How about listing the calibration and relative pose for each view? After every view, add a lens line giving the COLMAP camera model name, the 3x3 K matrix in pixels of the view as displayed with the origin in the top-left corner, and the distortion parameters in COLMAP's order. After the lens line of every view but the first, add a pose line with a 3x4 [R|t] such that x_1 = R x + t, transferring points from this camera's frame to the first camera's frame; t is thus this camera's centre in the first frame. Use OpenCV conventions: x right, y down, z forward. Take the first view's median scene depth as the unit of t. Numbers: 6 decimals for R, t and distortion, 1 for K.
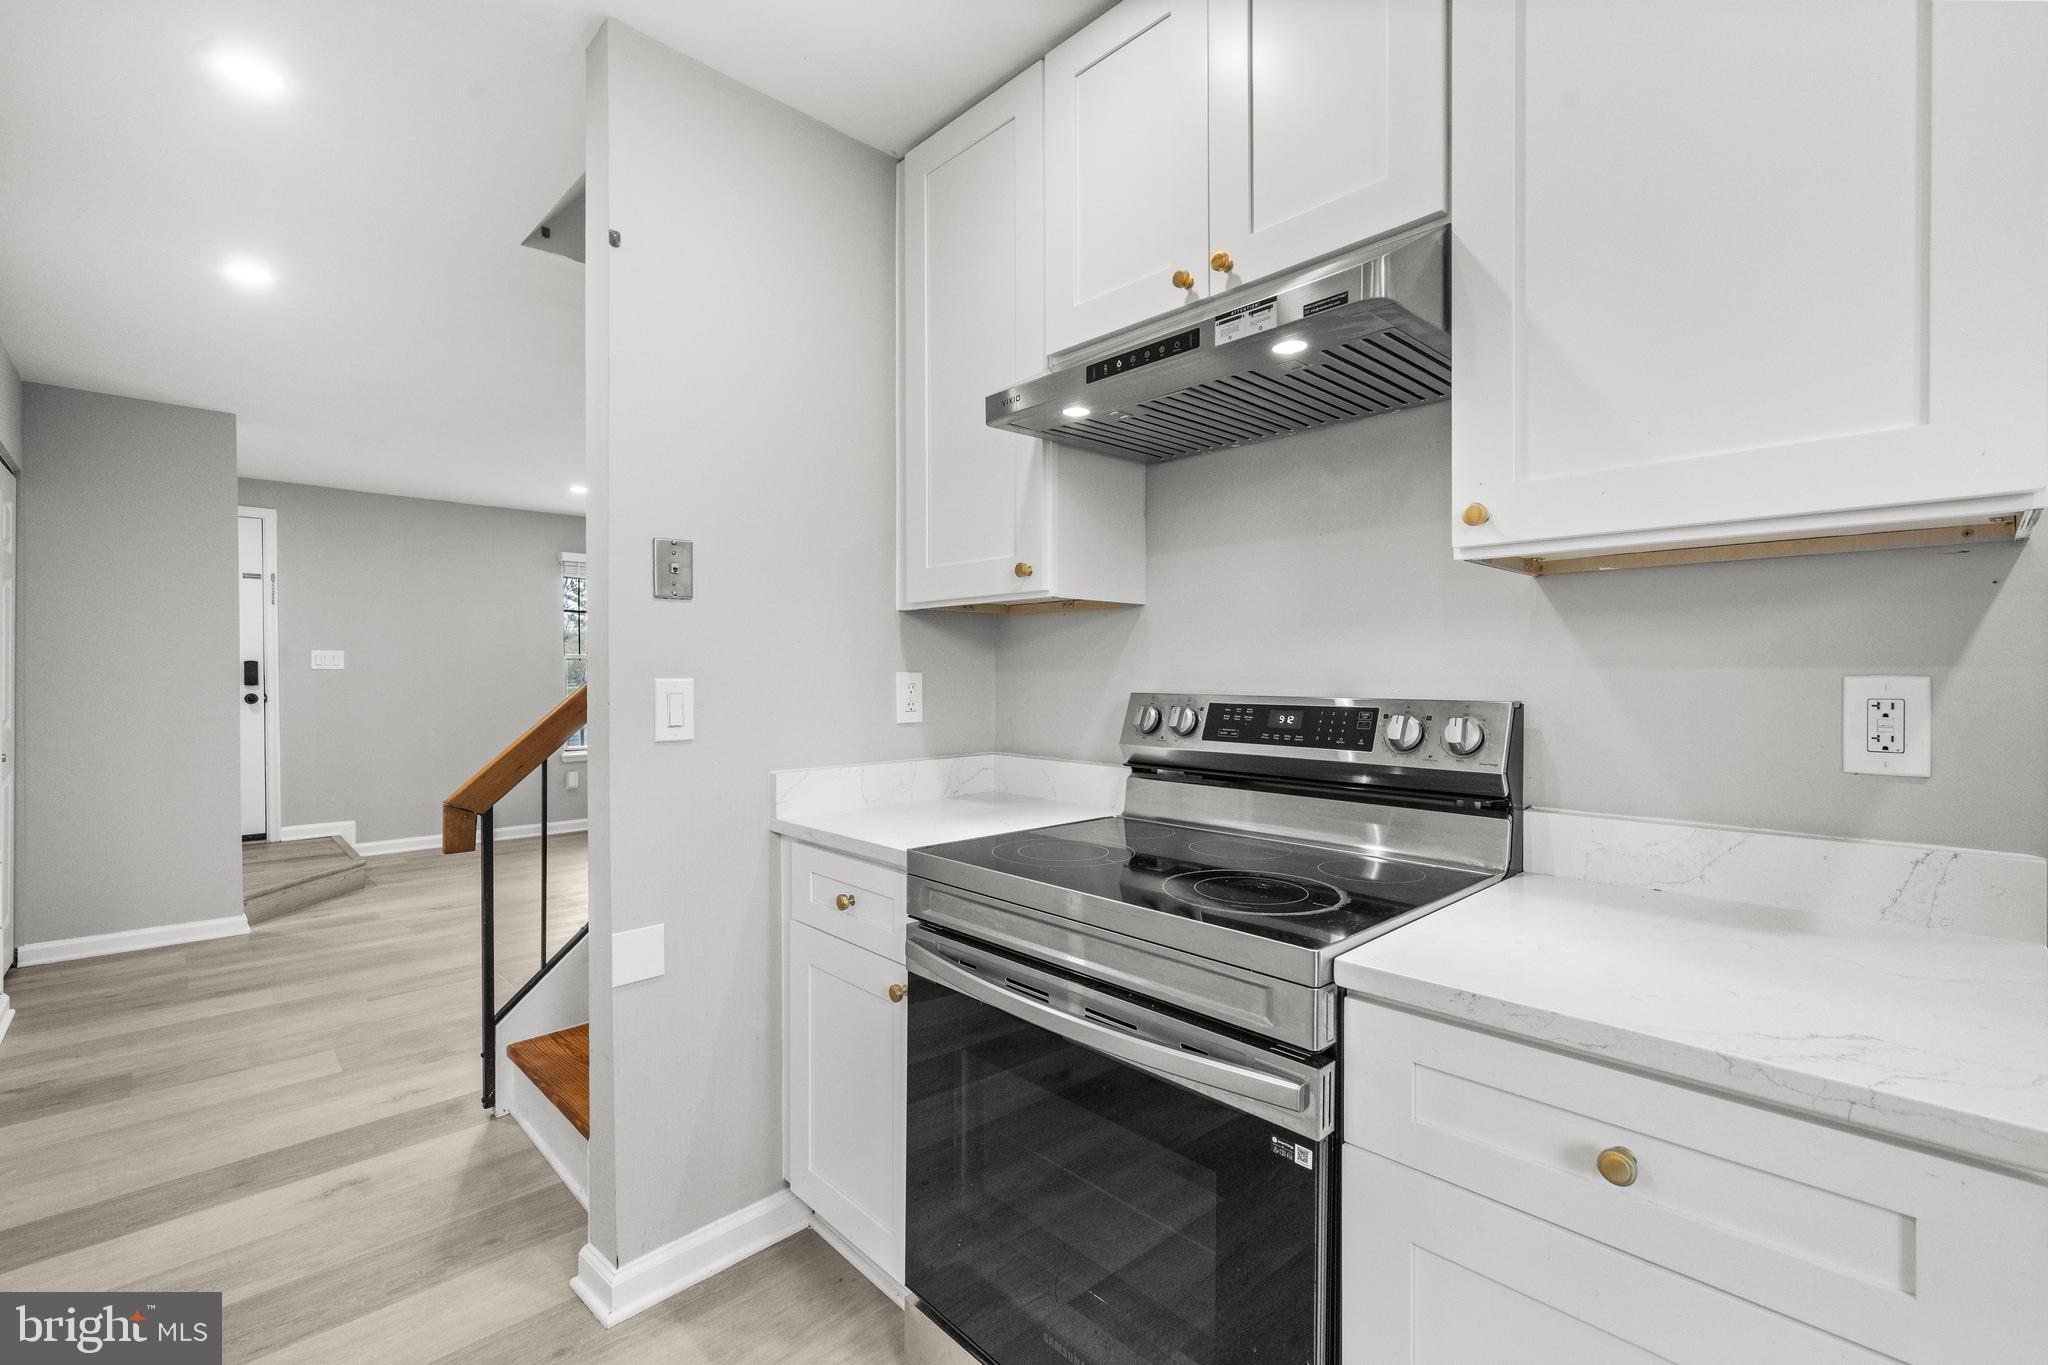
lens RADIAL K [[893.9, 0, 1024.0], [0, 893.9, 682.5], [0, 0, 1]] dist [-0.001355, -0.000277]
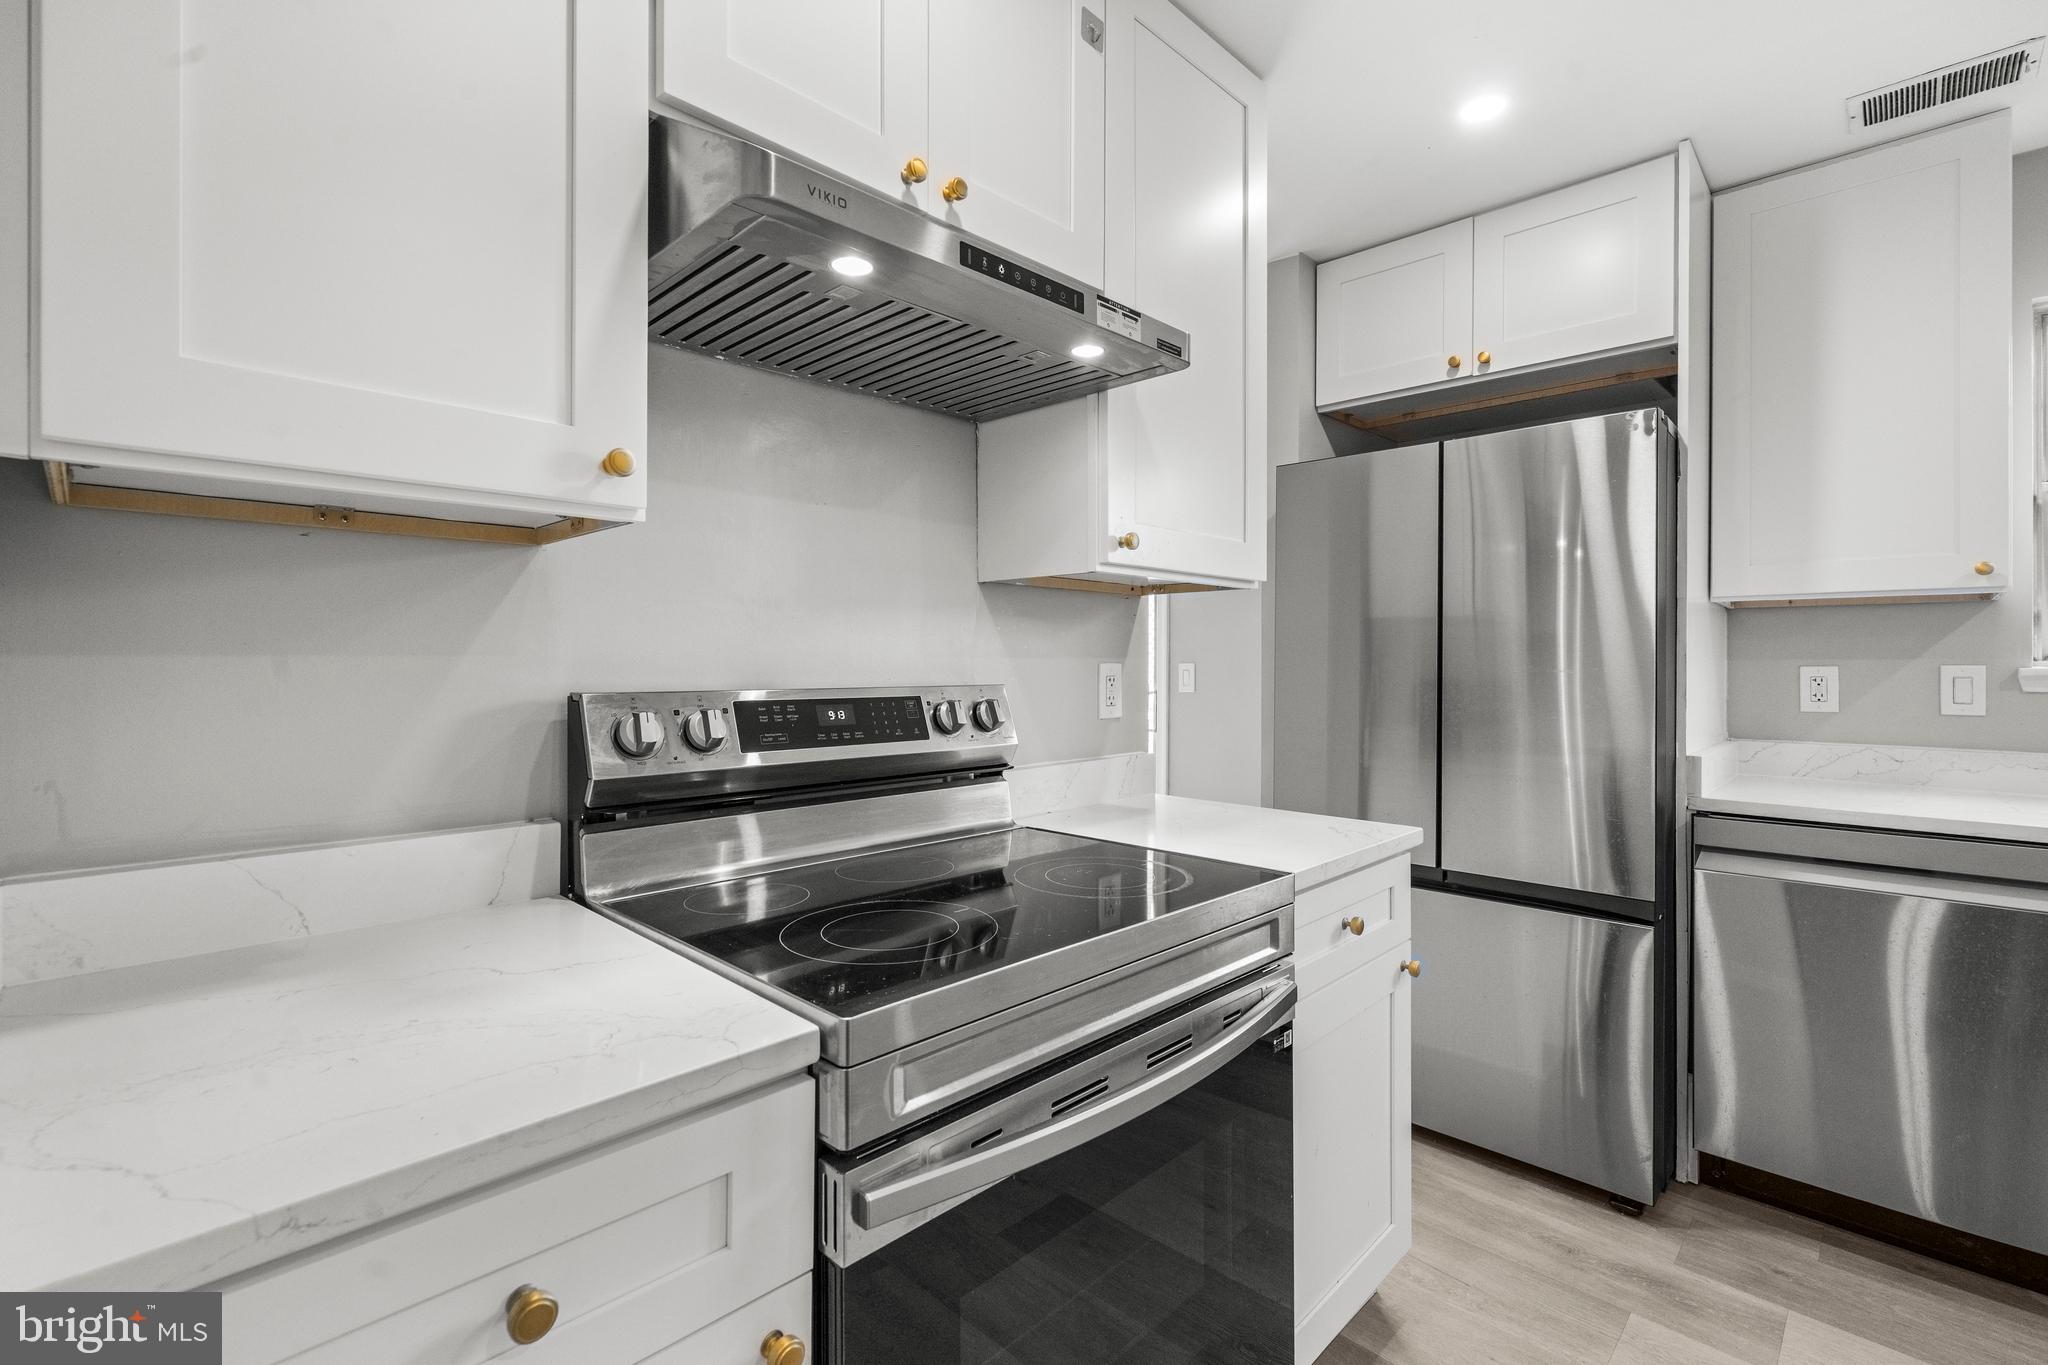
lens RADIAL K [[912.0, 0, 1022.9], [0, 912.0, 661.0], [0, 0, 1]] dist [0.000160, 0.000158]
pose [[-0.037932, 0.002244, 0.999278, -0.564732], [0.010562, 0.999943, -0.001845, -0.006765], [-0.999224, 0.010485, -0.037954, 0.818842]]
